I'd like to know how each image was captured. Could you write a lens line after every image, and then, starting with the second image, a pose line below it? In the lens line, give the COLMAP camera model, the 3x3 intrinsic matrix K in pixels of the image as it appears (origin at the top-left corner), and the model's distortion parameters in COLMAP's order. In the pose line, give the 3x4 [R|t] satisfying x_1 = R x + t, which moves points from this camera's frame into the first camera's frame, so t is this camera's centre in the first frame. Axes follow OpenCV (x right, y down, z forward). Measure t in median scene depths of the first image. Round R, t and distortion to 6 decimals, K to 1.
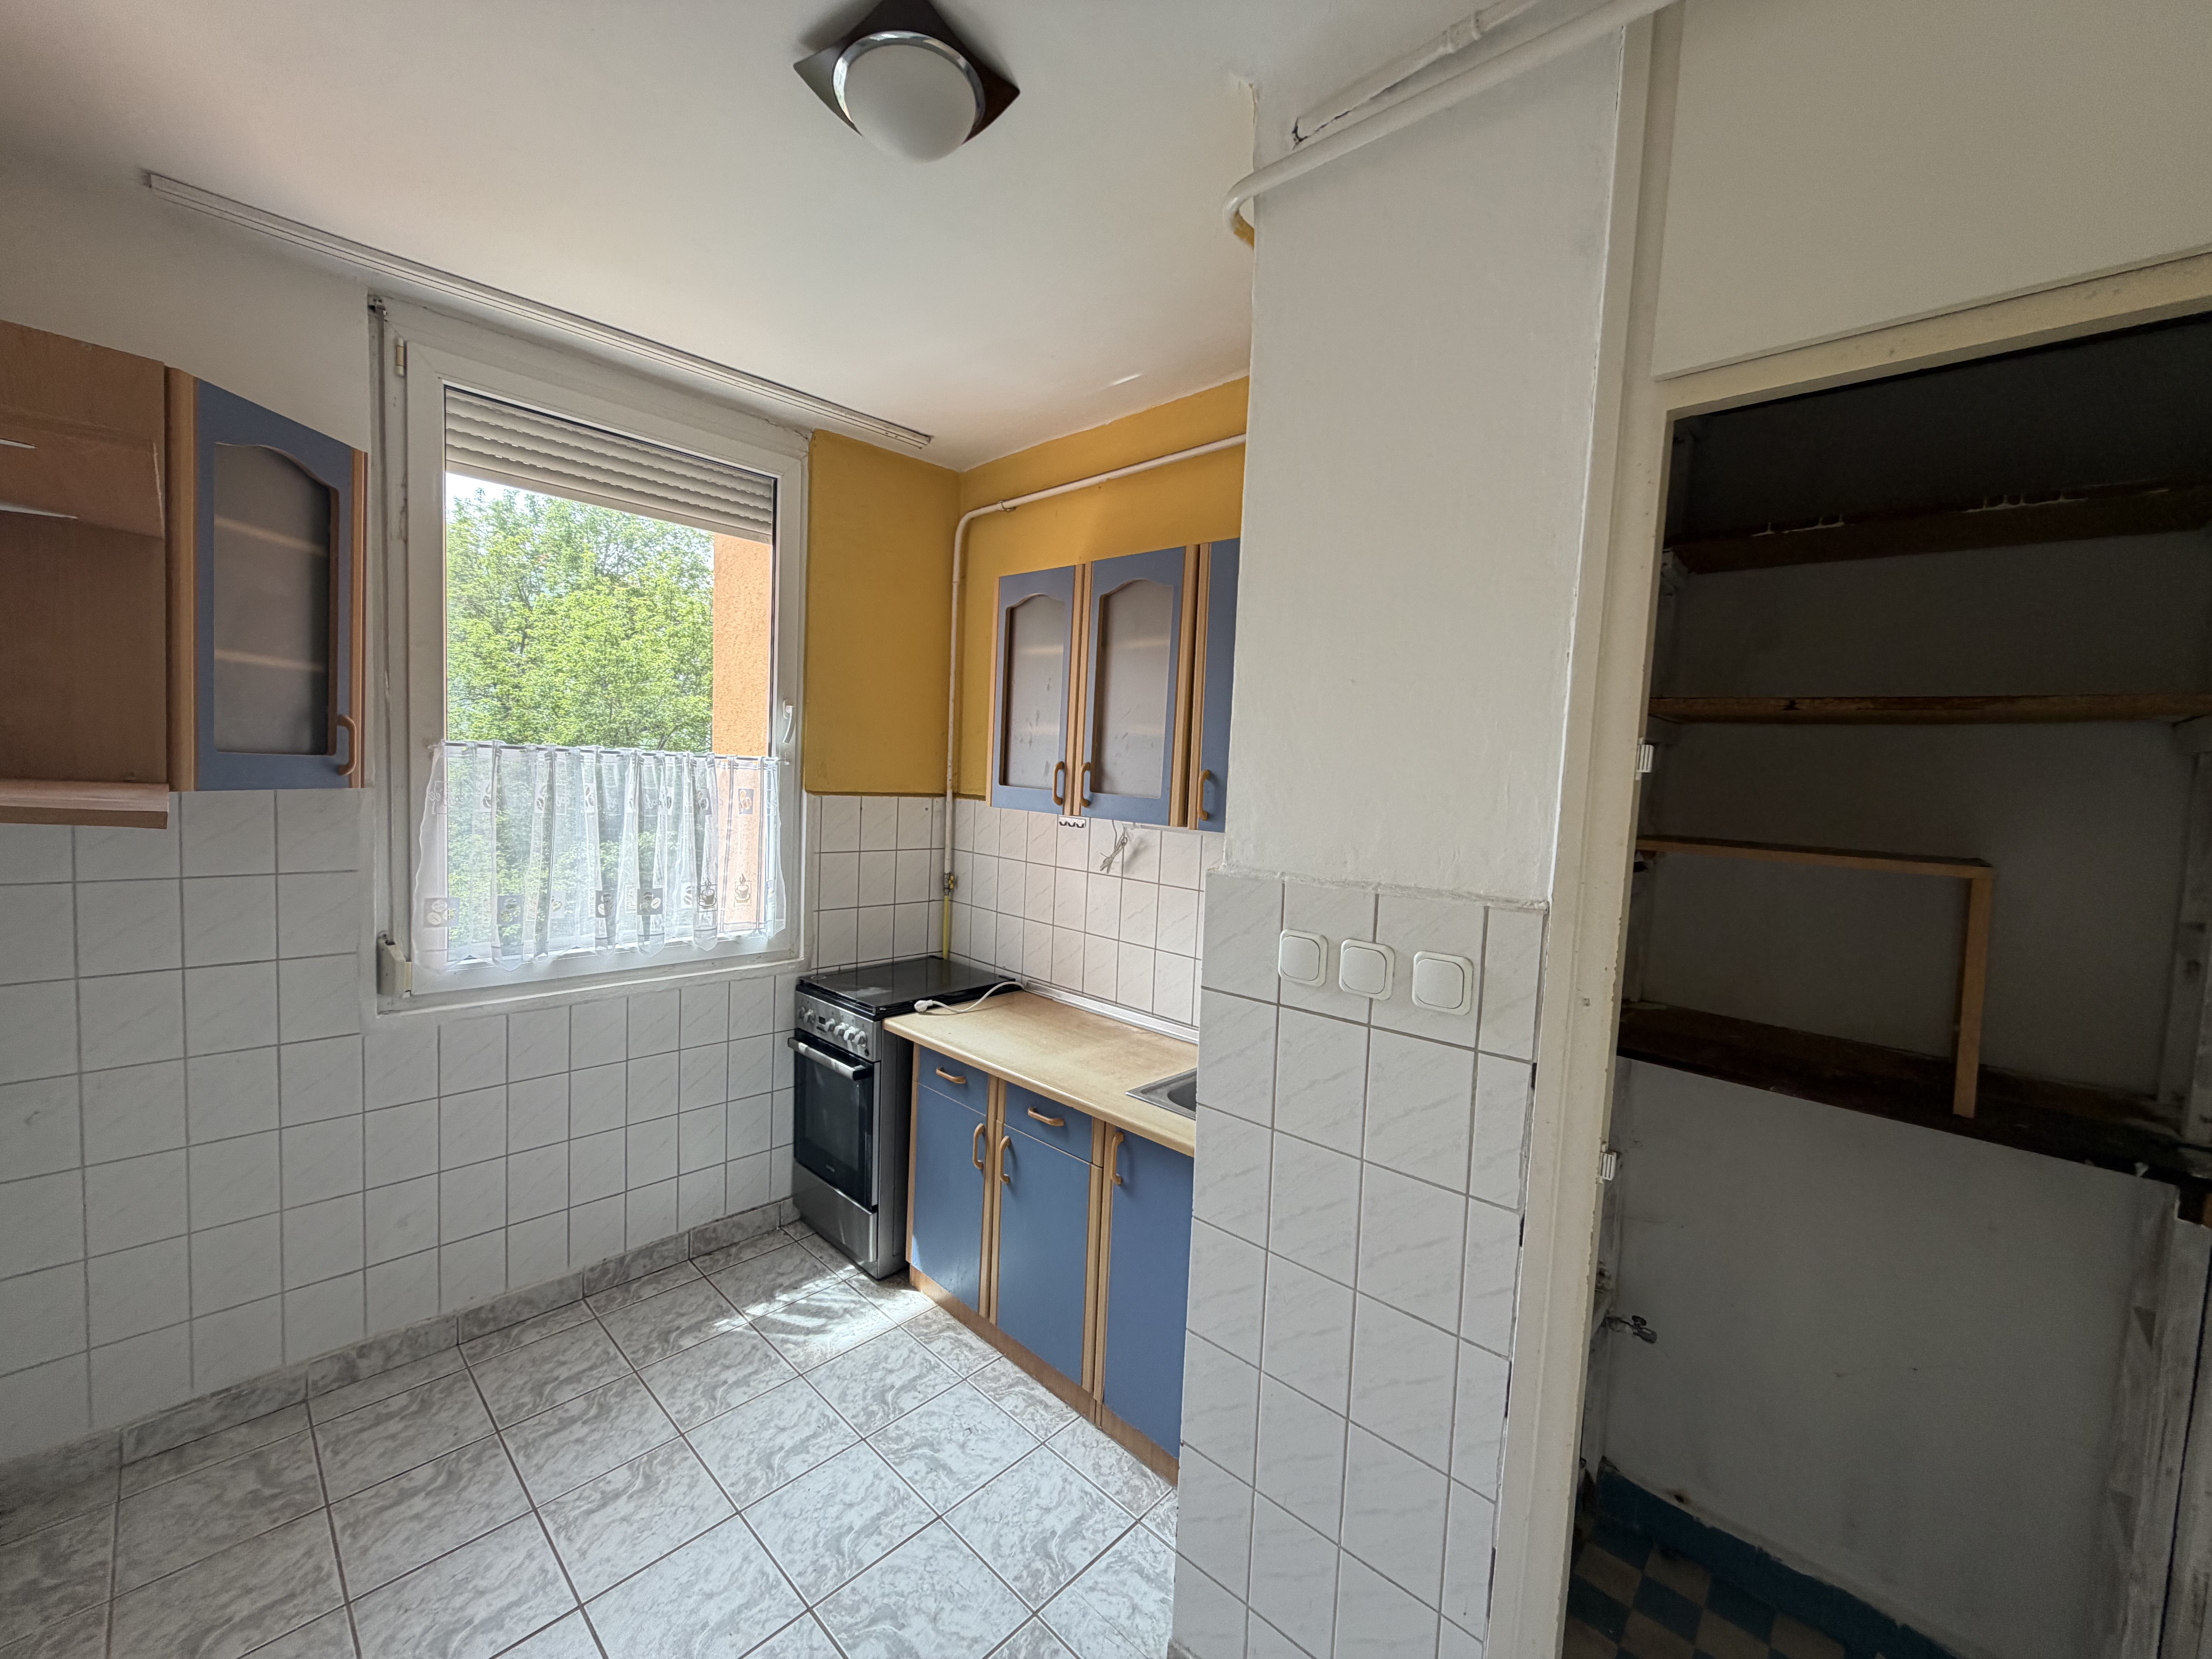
lens RADIAL K [[880.5, 0, 1103.2], [0, 880.5, 828.6], [0, 0, 1]] dist [0.001253, 0.000085]
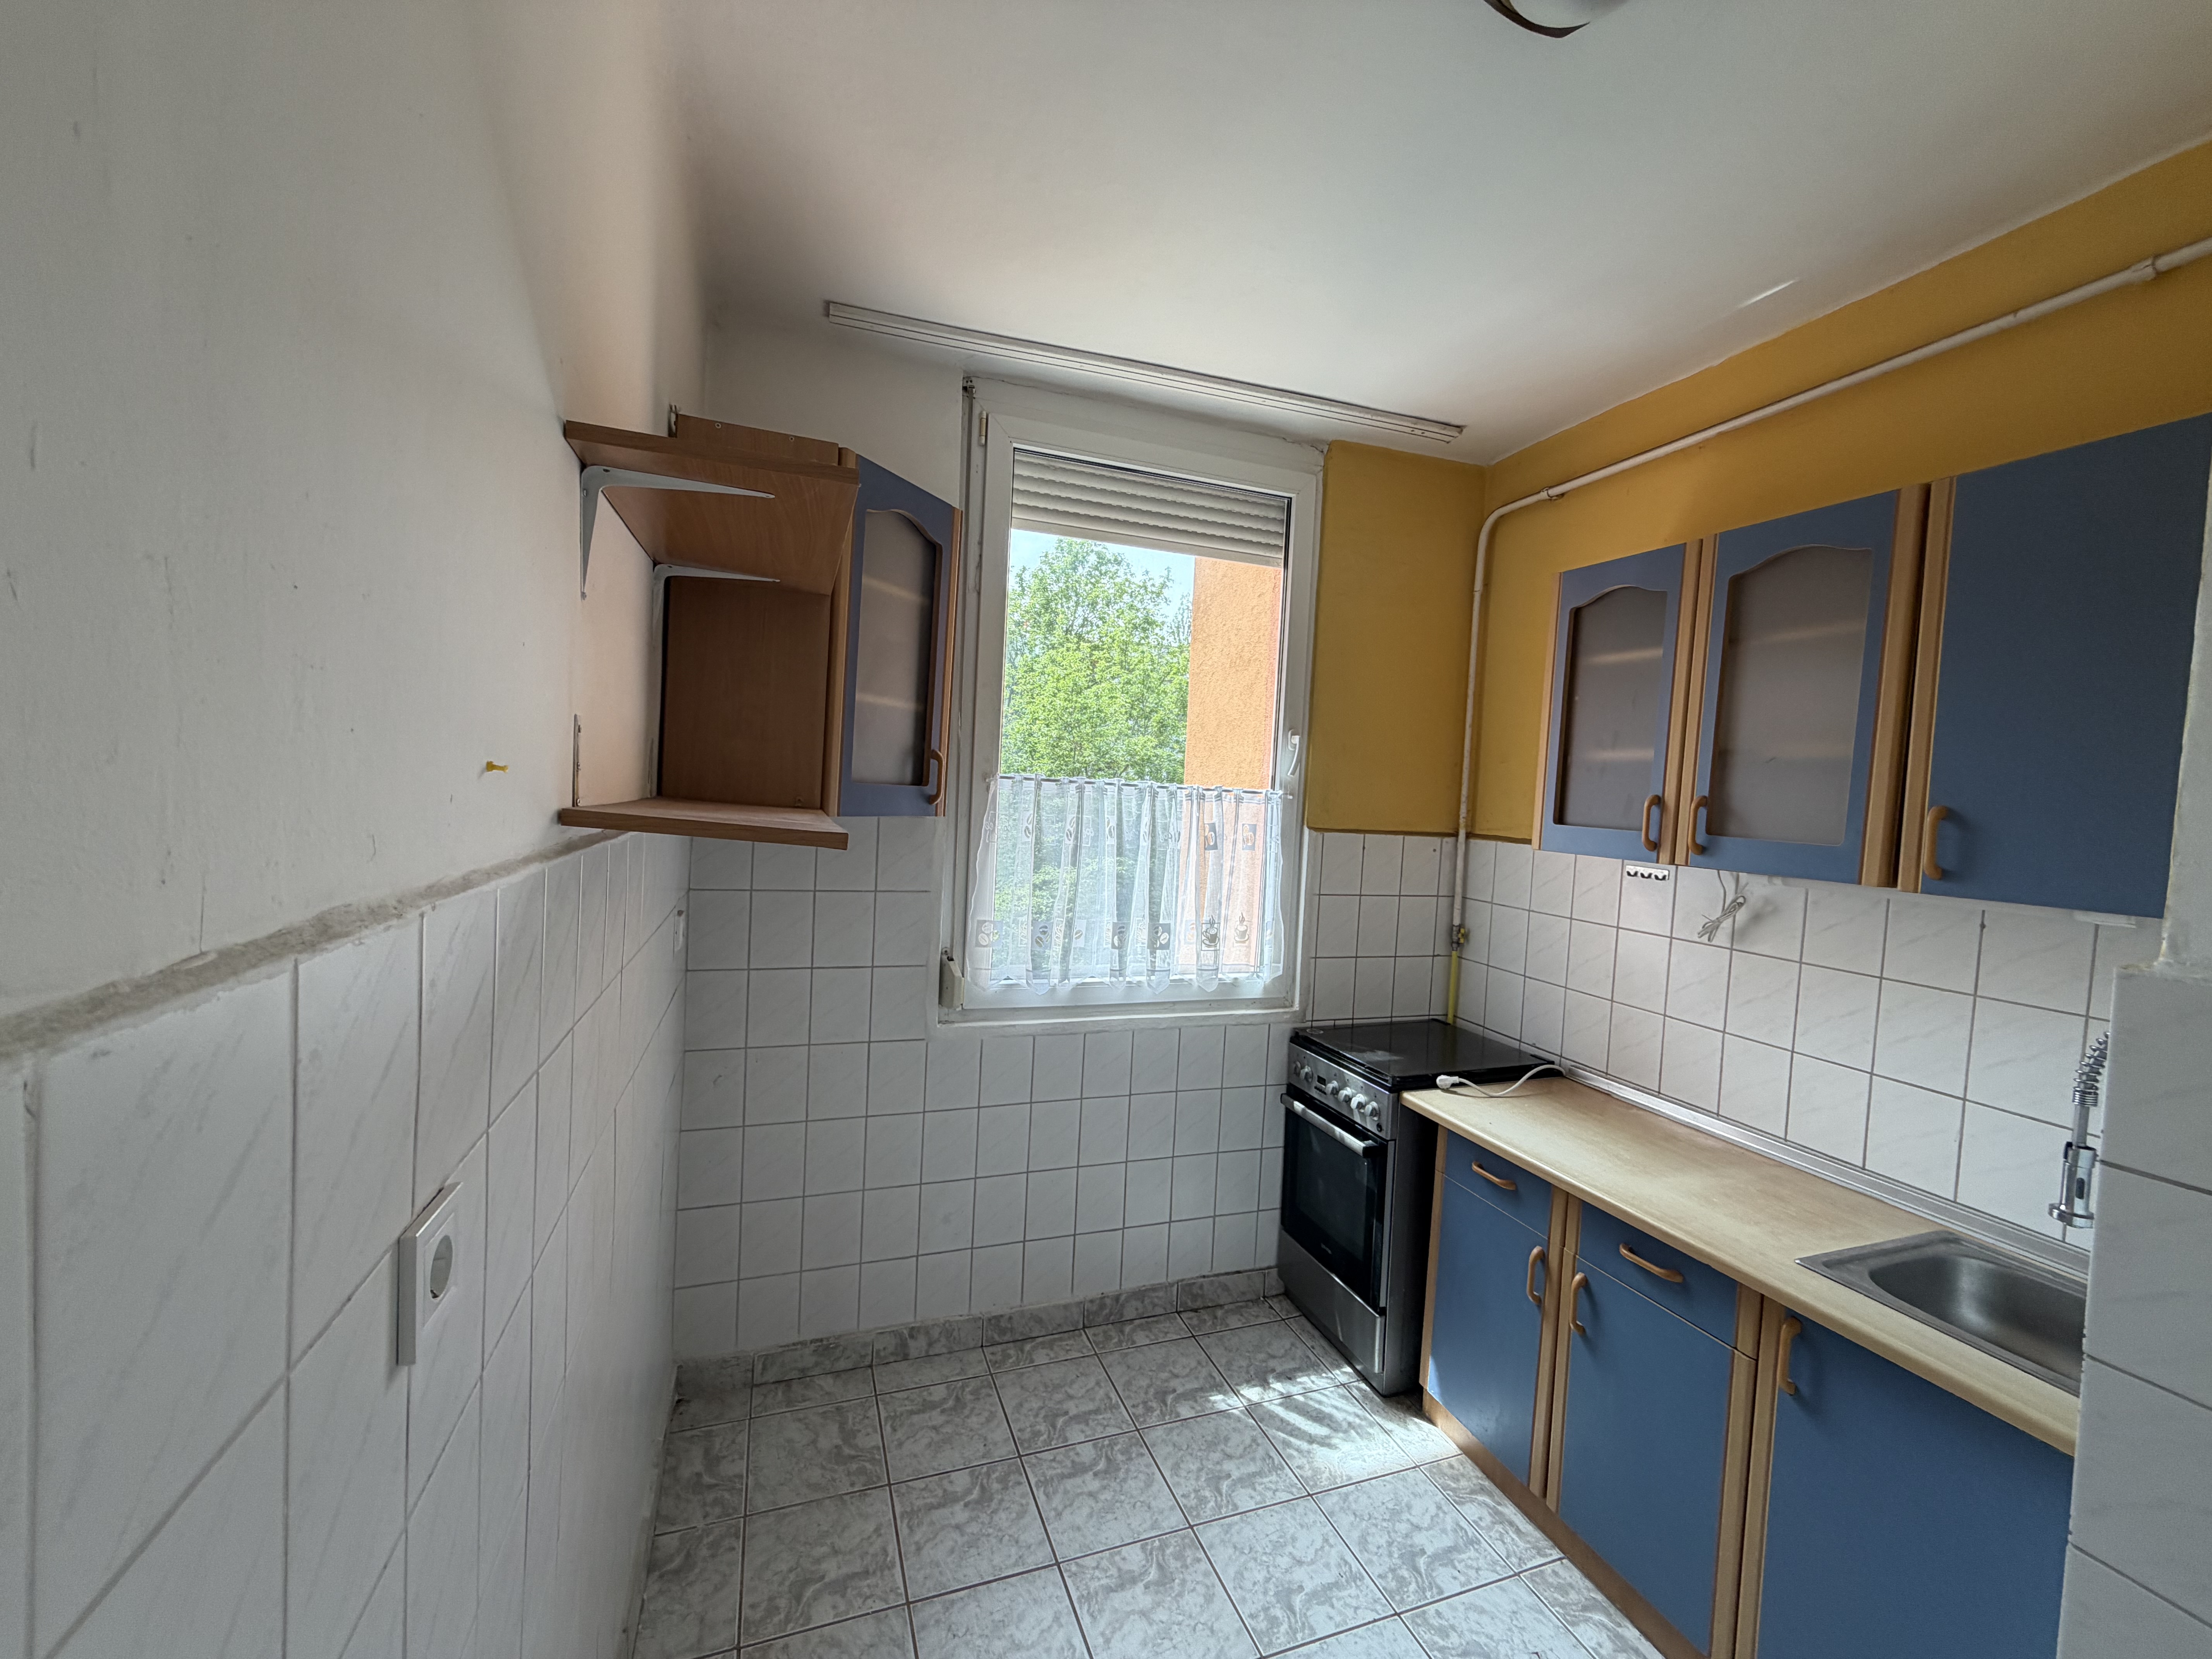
lens RADIAL K [[880.5, 0, 1104.1], [0, 880.5, 828.7], [0, 0, 1]] dist [0.001253, 0.000085]
pose [[0.896361, 0.018841, -0.442925, -0.144323], [-0.038471, 0.998633, -0.035374, -0.000144], [0.441653, 0.048748, 0.895861, 0.090537]]
